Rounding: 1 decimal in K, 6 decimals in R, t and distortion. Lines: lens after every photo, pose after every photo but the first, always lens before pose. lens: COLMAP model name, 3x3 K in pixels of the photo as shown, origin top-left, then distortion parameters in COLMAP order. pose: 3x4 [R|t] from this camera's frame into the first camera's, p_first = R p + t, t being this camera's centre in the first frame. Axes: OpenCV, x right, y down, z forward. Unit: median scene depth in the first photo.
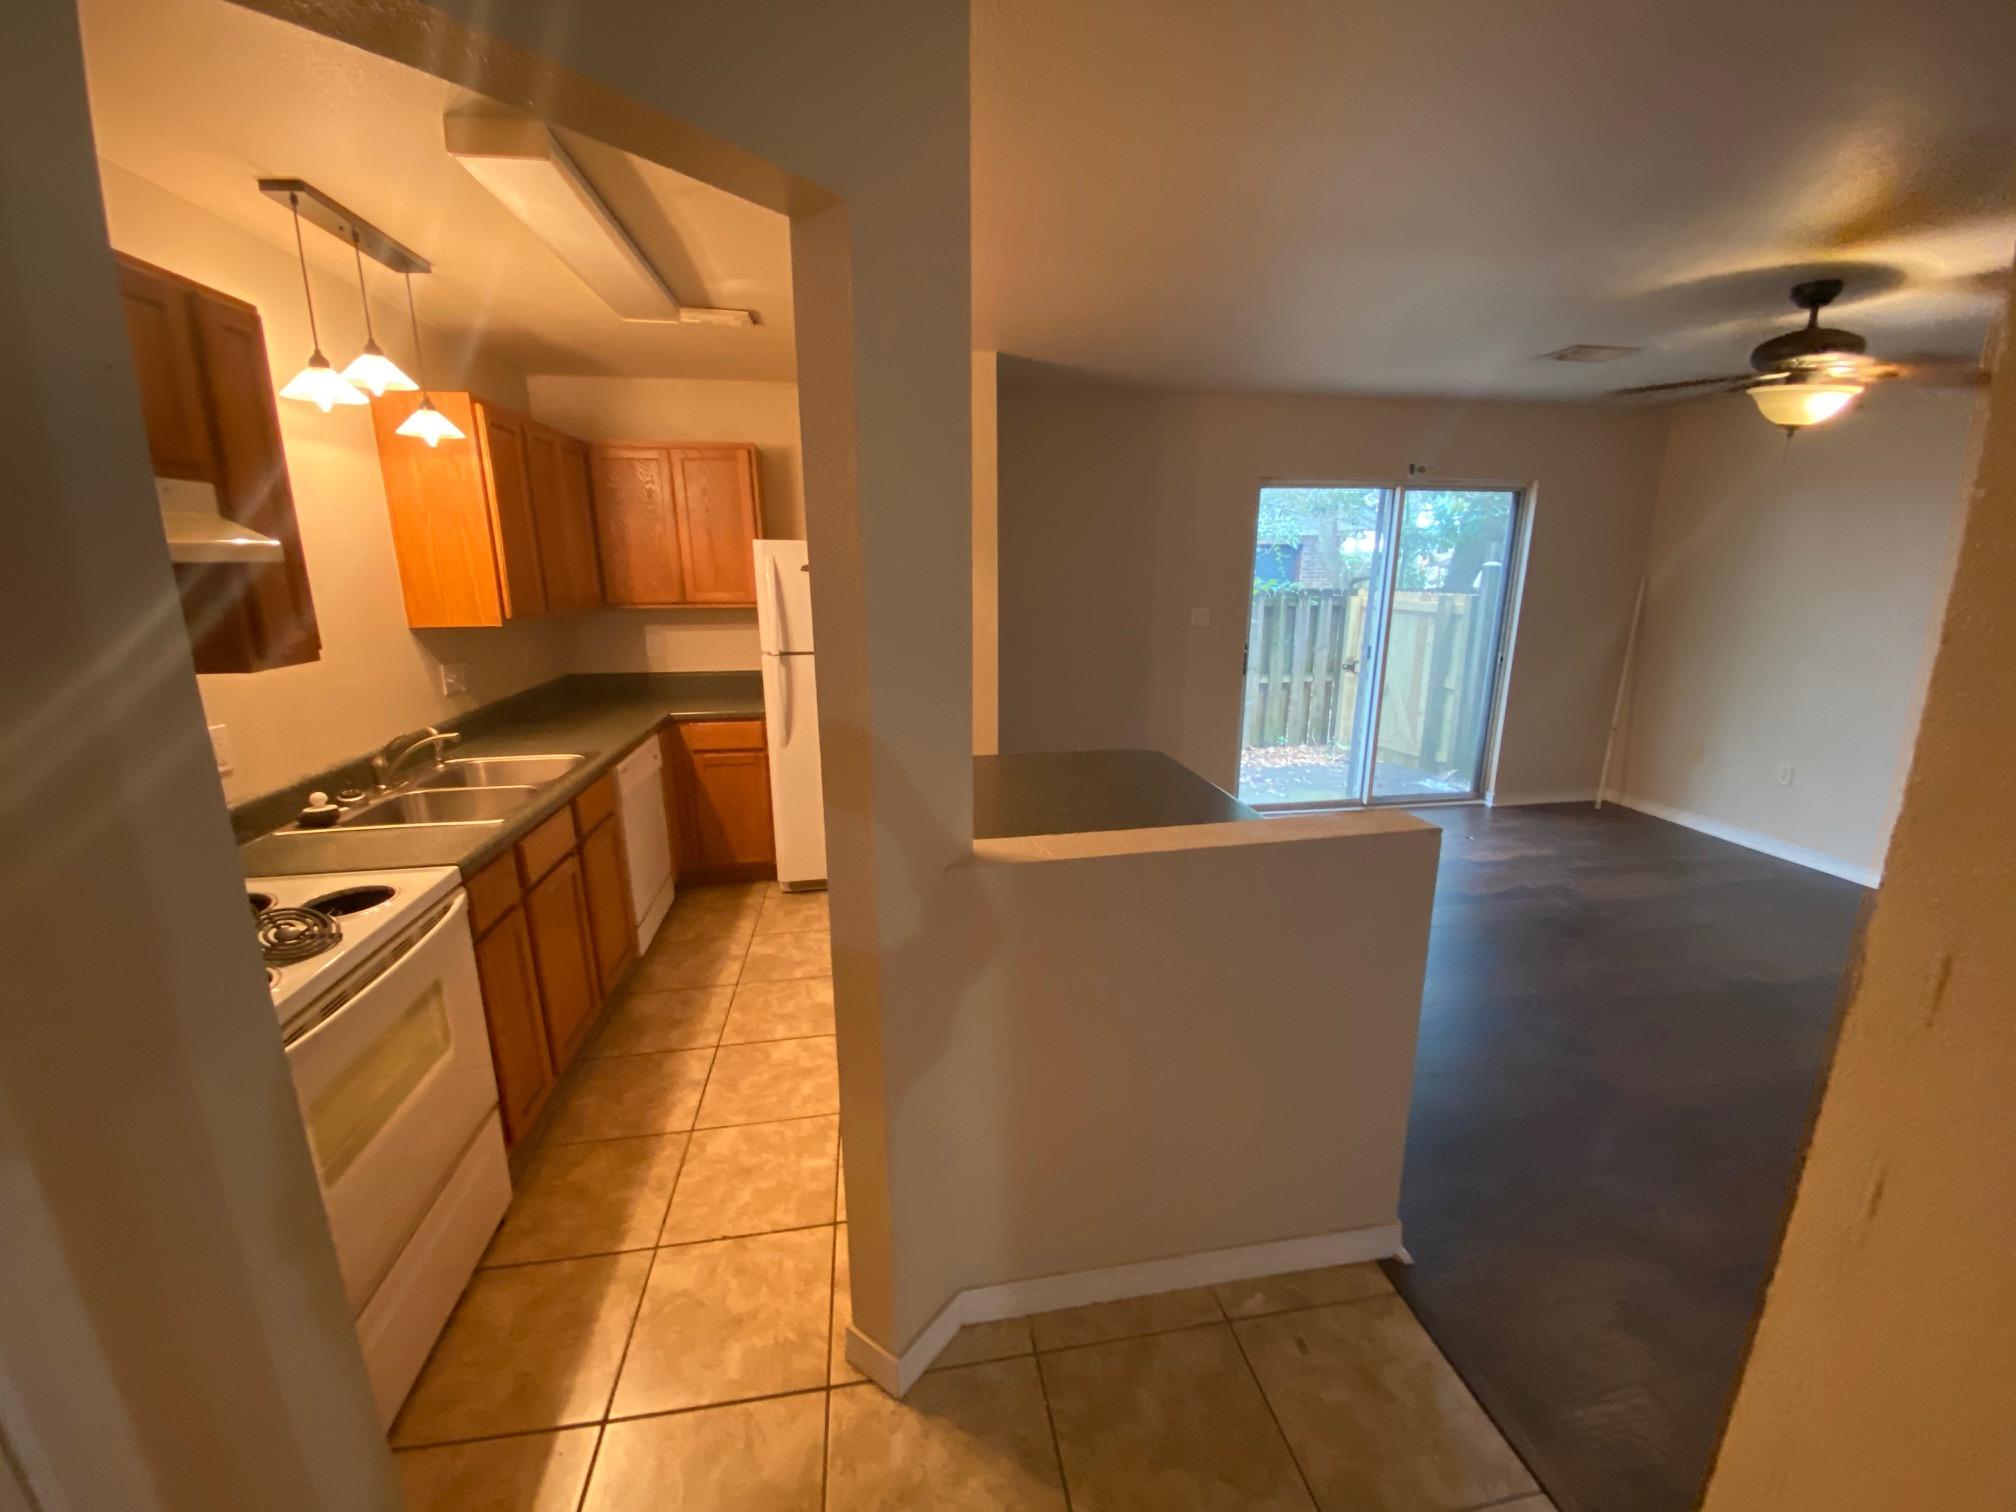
lens RADIAL K [[830.6, 0, 1007.7], [0, 830.6, 761.2], [0, 0, 1]] dist [0.018976, -0.018394]
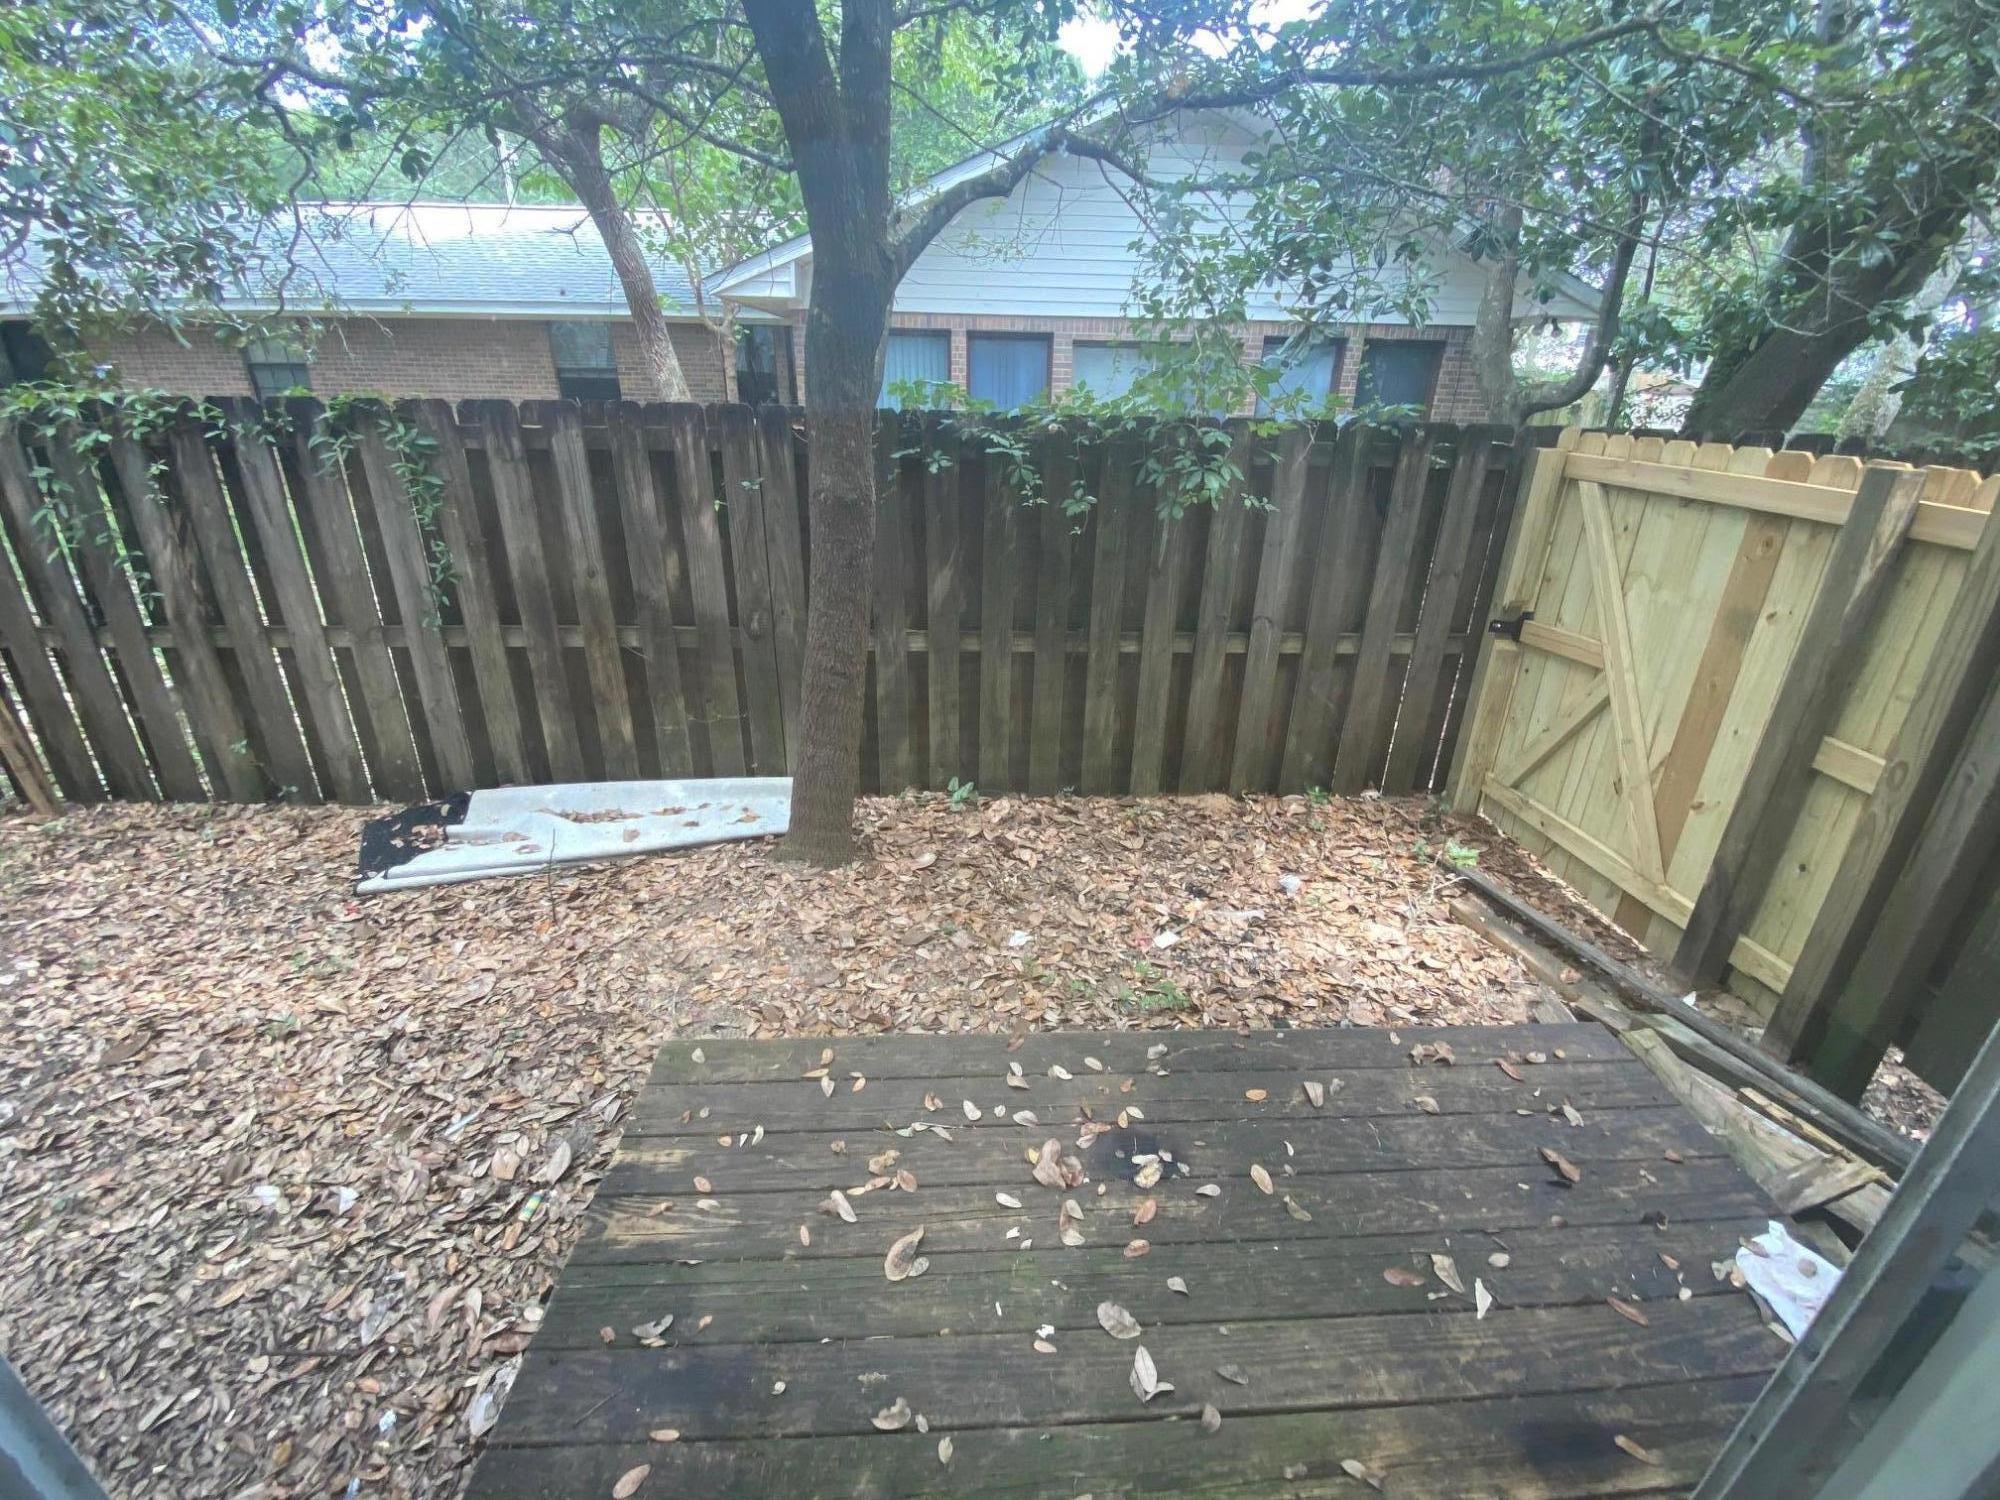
lens RADIAL K [[854.1, 0, 1000.0], [0, 854.1, 750.0], [0, 0, 1]] dist [0.000904, -0.020564]
pose [[0.992487, 0.072275, -0.098723, 0.317727], [-0.054551, 0.983636, 0.171711, -0.170414], [0.109518, -0.165036, 0.980188, 0.843010]]
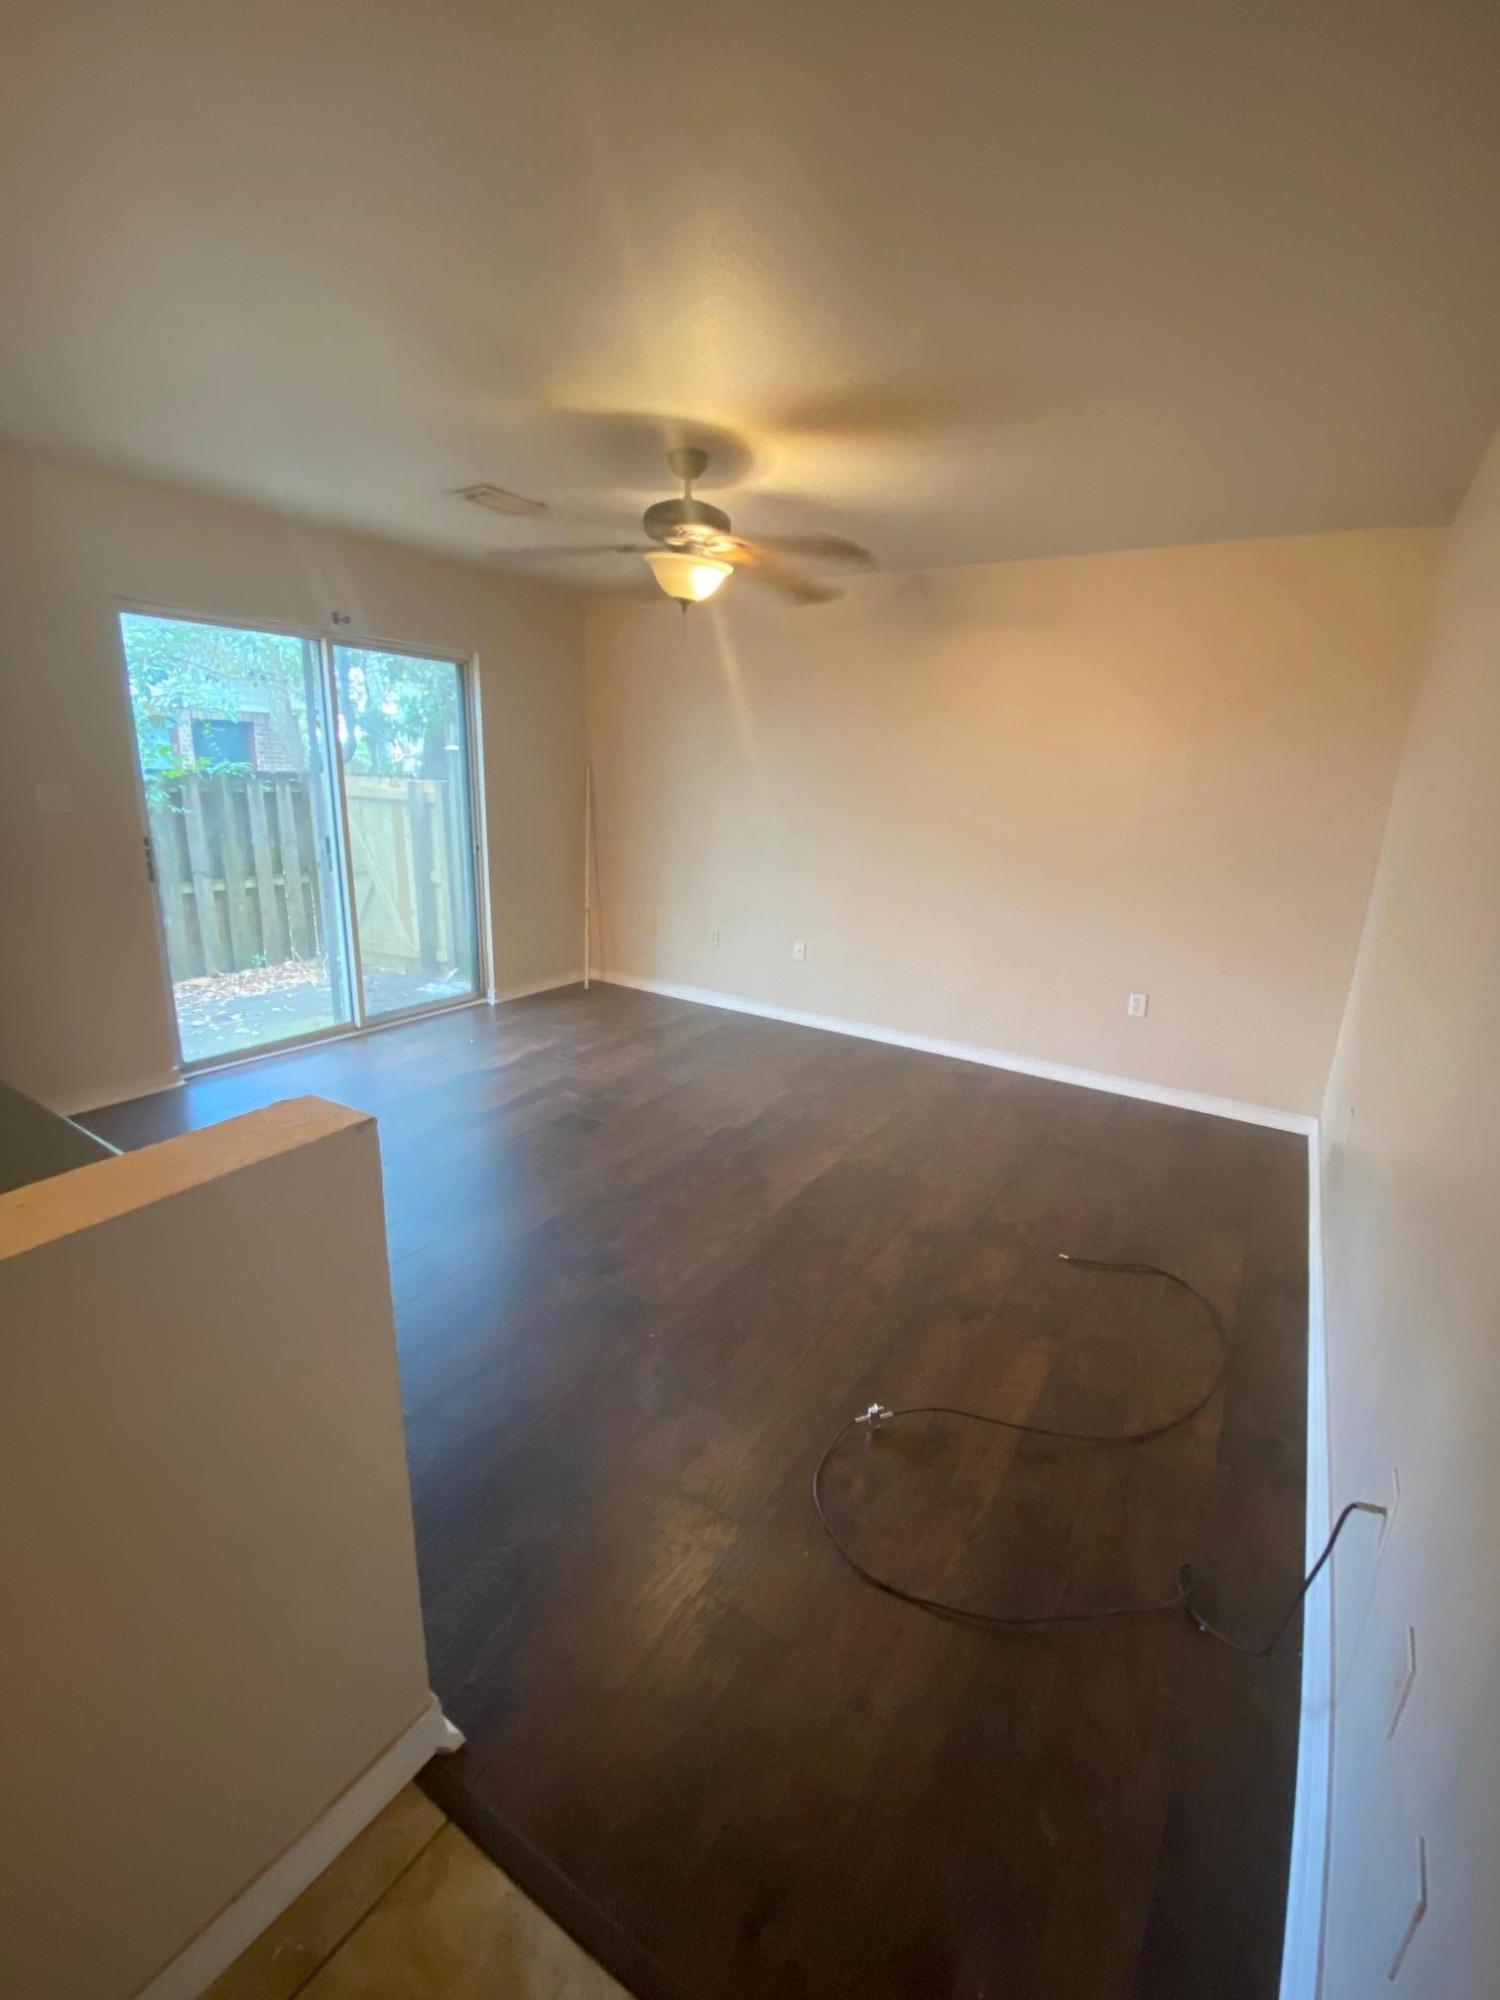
lens RADIAL K [[824.0, 0, 752.8], [0, 824.0, 1015.2], [0, 0, 1]] dist [0.018976, -0.018394]
pose [[0.675190, -0.182145, 0.714802, 0.099346], [0.134274, 0.983193, 0.123703, -0.009807], [-0.725320, 0.012456, 0.688300, 0.133227]]
